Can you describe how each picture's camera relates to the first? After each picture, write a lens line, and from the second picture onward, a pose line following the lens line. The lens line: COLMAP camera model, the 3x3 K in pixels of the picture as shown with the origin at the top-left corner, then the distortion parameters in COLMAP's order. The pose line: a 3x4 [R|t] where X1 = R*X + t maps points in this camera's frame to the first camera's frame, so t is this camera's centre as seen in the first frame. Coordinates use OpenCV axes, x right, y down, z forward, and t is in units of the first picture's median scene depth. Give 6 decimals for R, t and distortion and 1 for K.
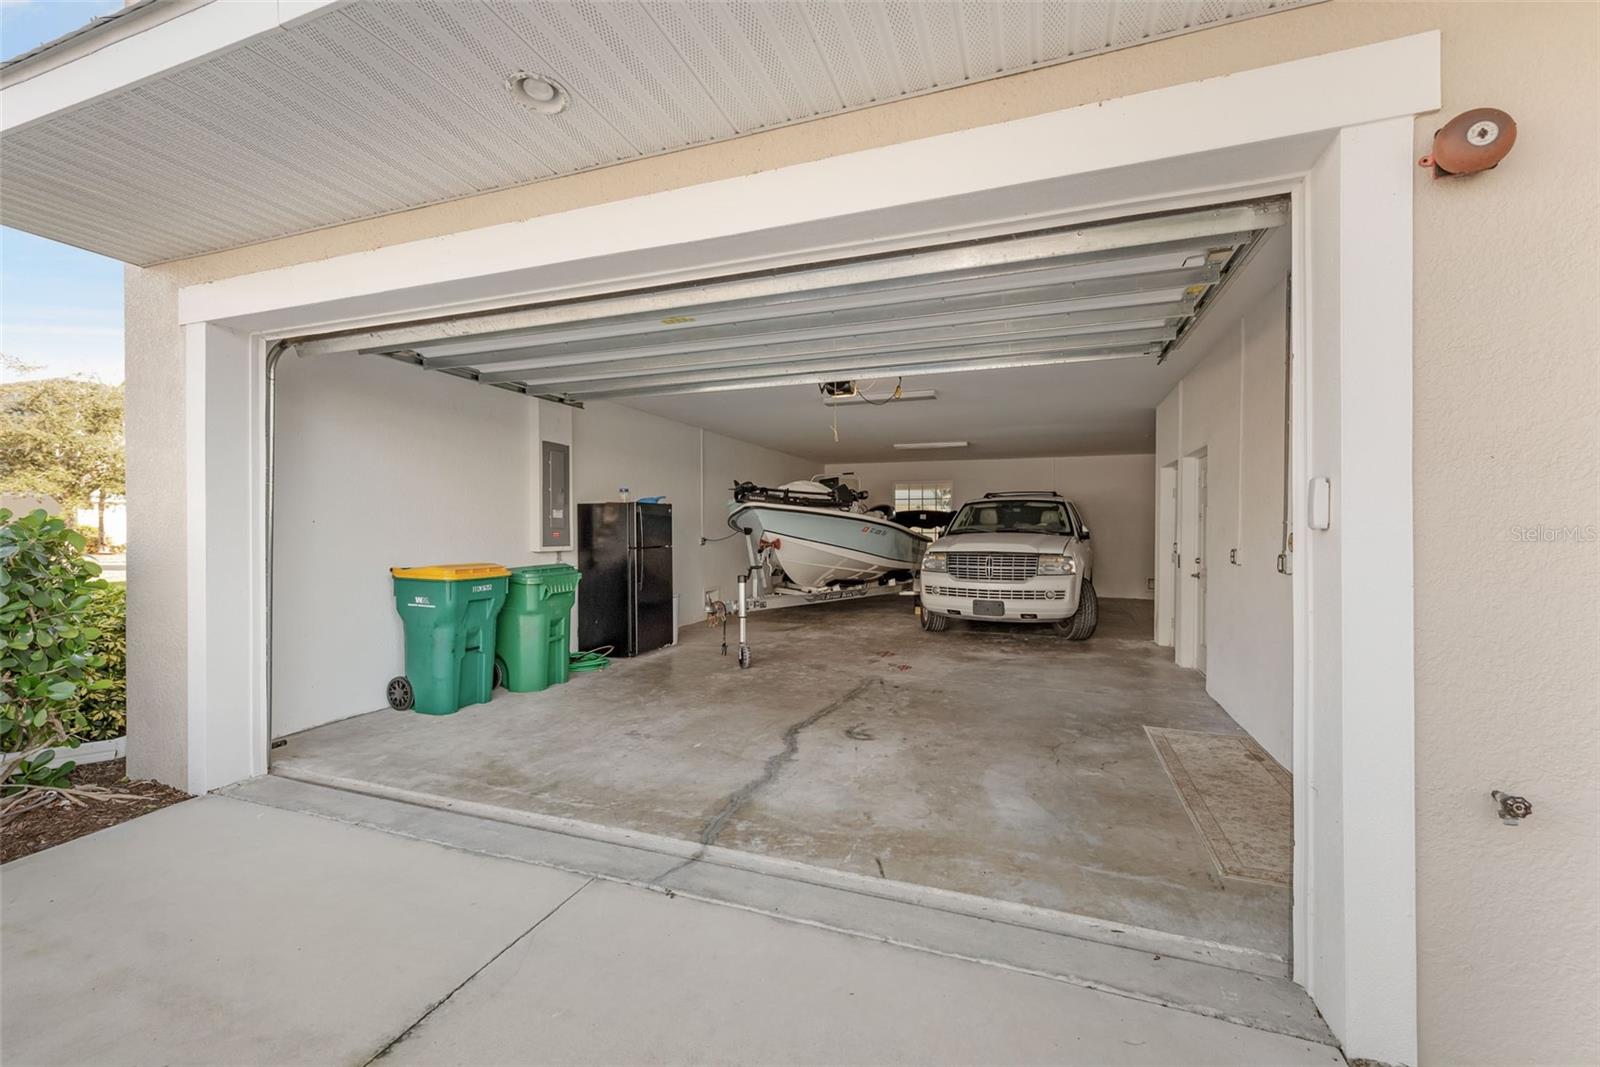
lens RADIAL K [[669.2, 0, 806.4], [0, 669.2, 530.5], [0, 0, 1]] dist [0.002912, -0.000771]
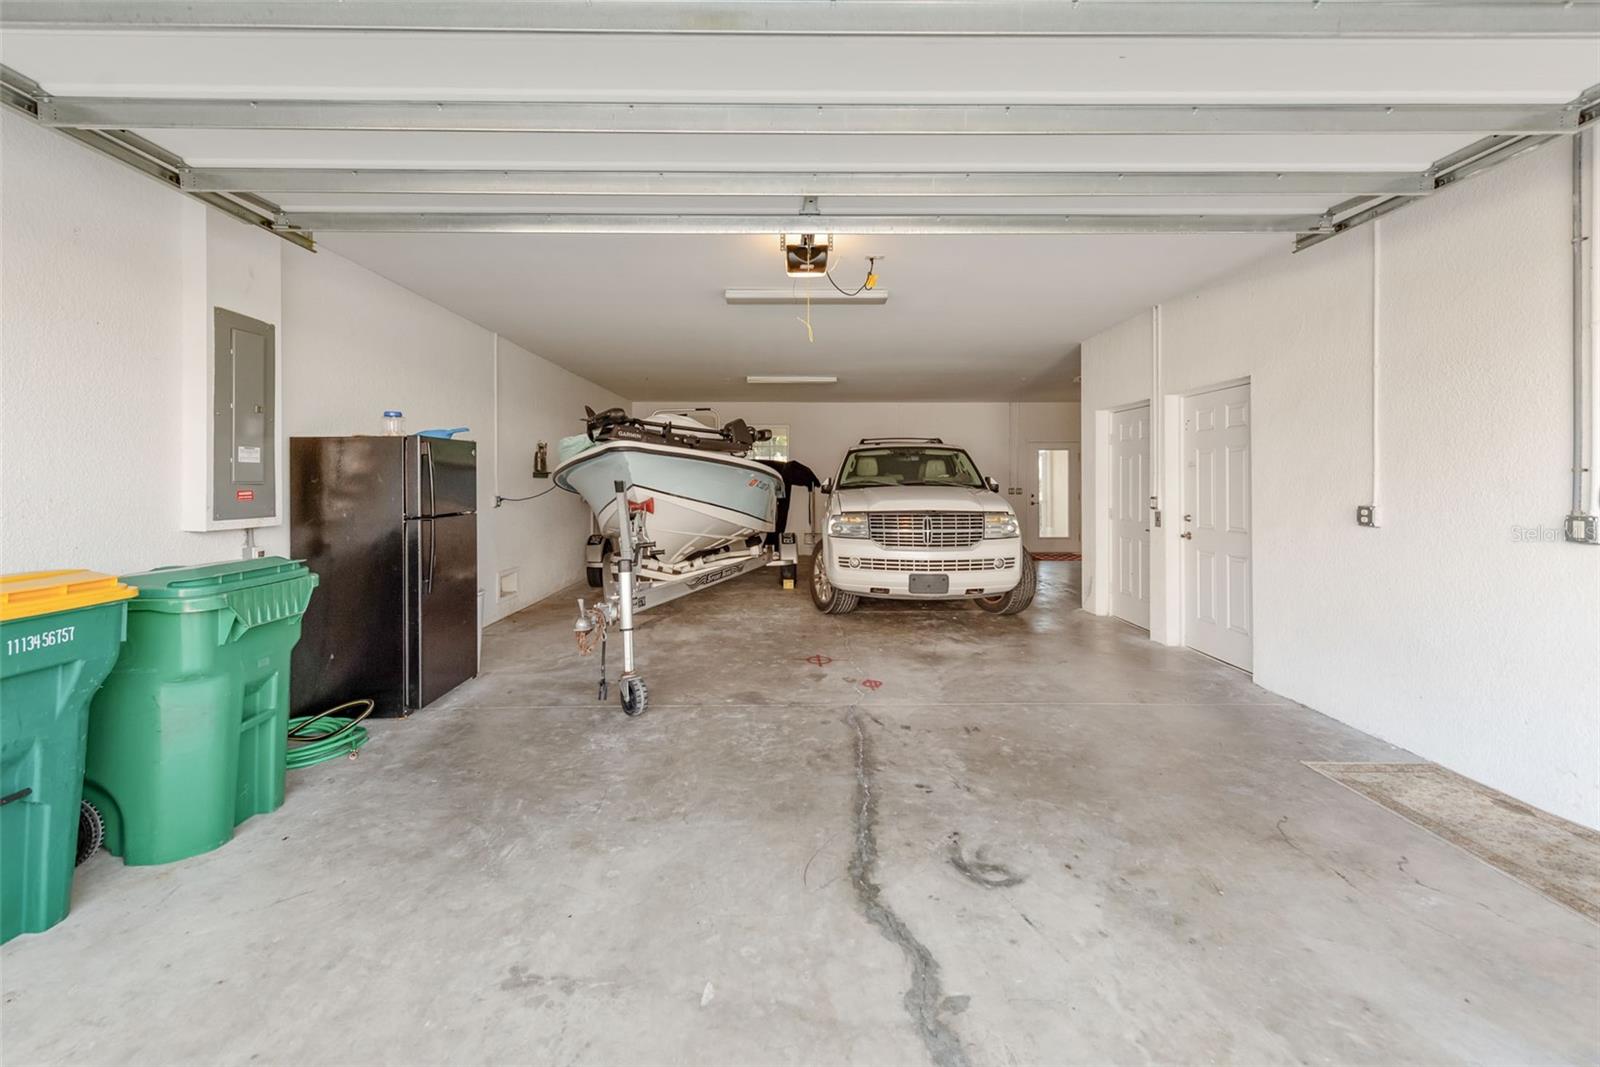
lens RADIAL K [[669.2, 0, 794.7], [0, 669.2, 473.1], [0, 0, 1]] dist [0.002912, -0.000771]
pose [[0.930030, 0.000750, 0.367484, -0.171126], [0.004428, 0.999902, -0.013247, -0.002666], [-0.367458, 0.013947, 0.929936, 0.369273]]
